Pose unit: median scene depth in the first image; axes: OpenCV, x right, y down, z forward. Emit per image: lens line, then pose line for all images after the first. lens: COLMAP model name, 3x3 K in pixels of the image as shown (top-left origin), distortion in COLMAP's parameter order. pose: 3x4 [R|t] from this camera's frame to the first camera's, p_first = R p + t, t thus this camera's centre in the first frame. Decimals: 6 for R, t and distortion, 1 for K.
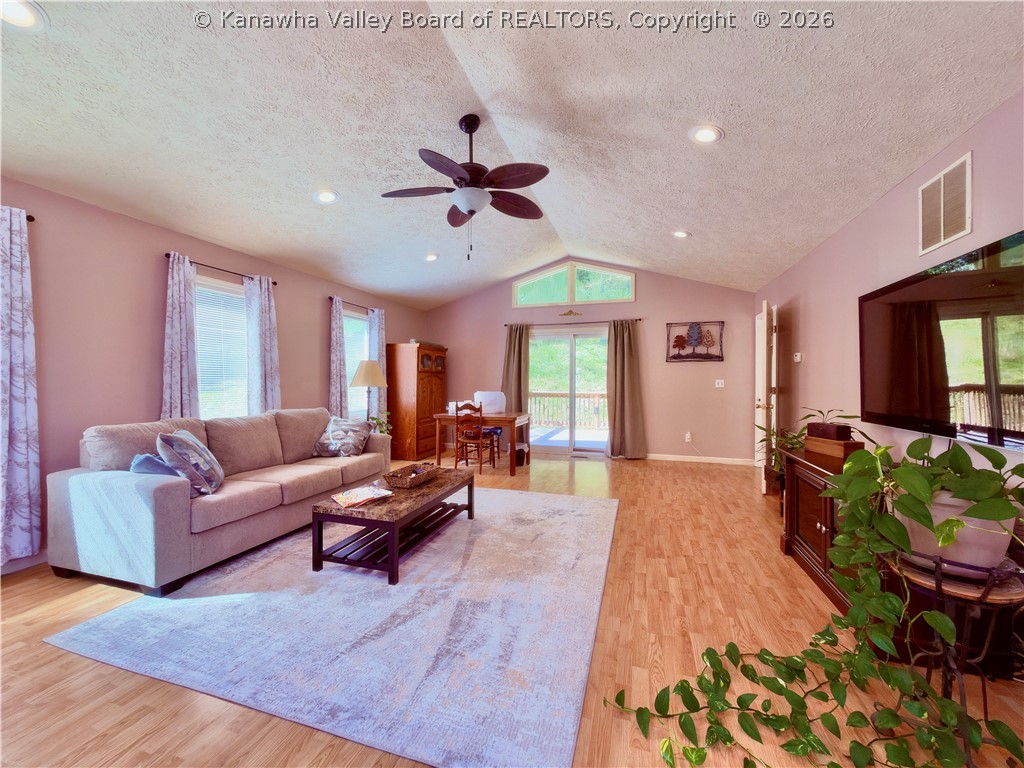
lens RADIAL K [[406.4, 0, 513.5], [0, 406.4, 384.8], [0, 0, 1]] dist [-0.000528, -0.000257]
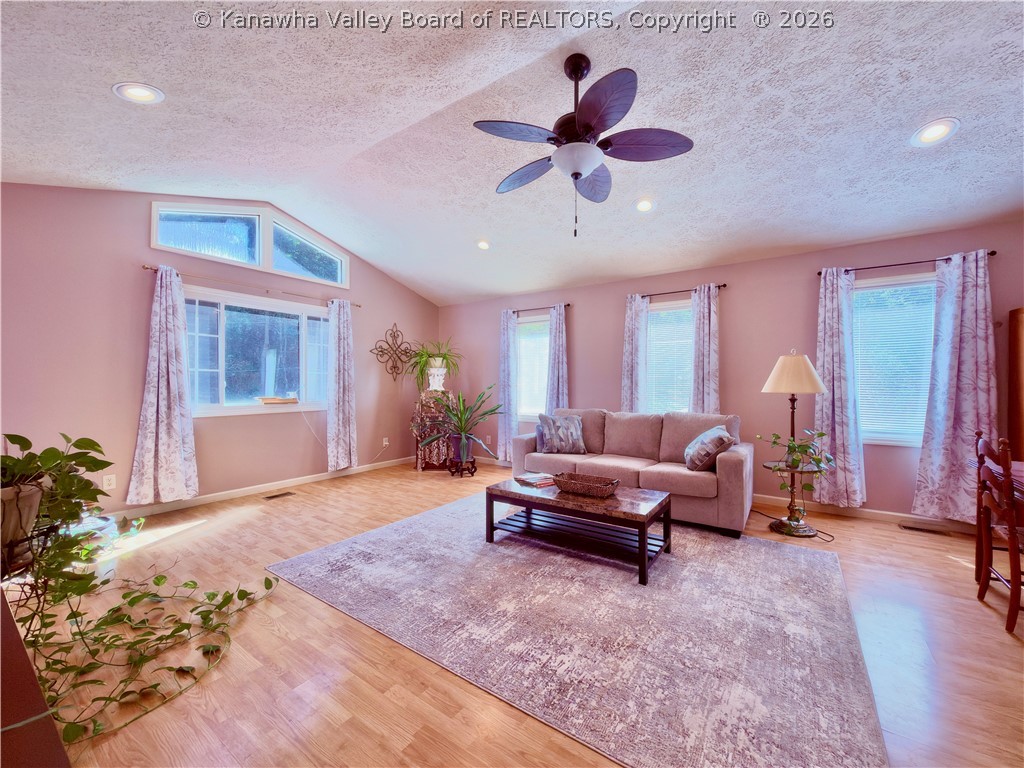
lens RADIAL K [[406.4, 0, 513.5], [0, 406.4, 384.8], [0, 0, 1]] dist [-0.000528, -0.000257]
pose [[-0.301417, -0.000070, -0.953492, 0.663661], [-0.009318, 0.999952, 0.002872, -0.009383], [0.953447, 0.009751, -0.301403, 1.060807]]
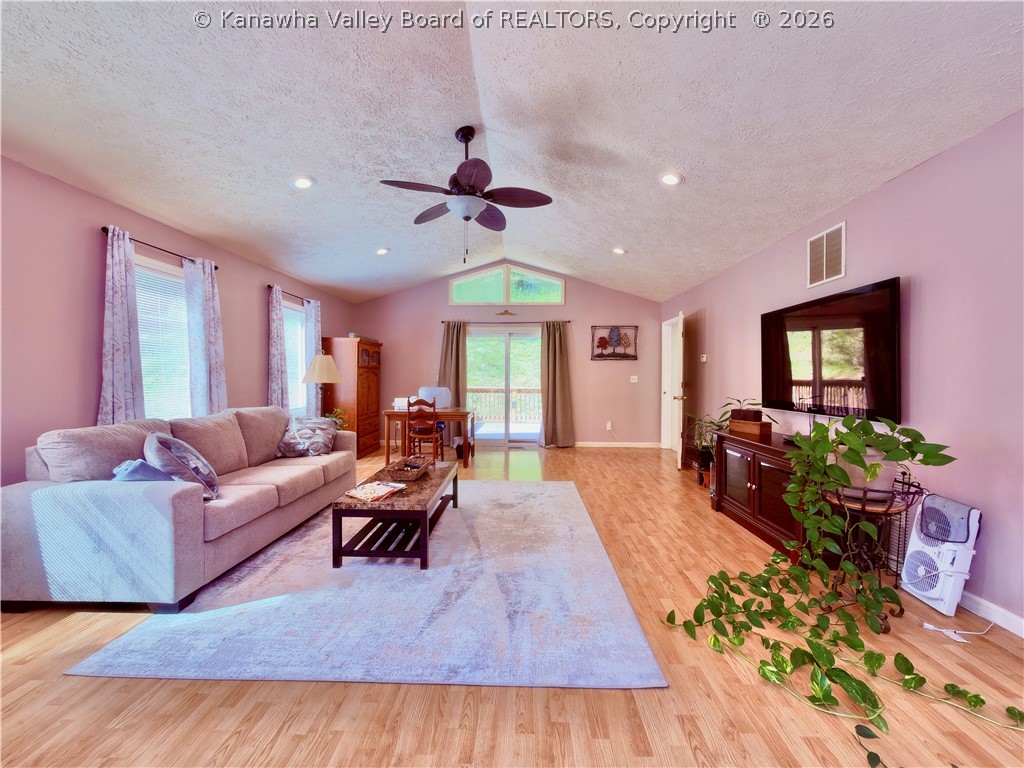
lens RADIAL K [[406.4, 0, 513.5], [0, 406.4, 384.8], [0, 0, 1]] dist [-0.000528, -0.000257]
pose [[0.962335, -0.004653, 0.271828, -0.261197], [0.001666, 0.999936, 0.011221, -0.000969], [-0.271863, -0.010346, 0.962280, -0.056810]]
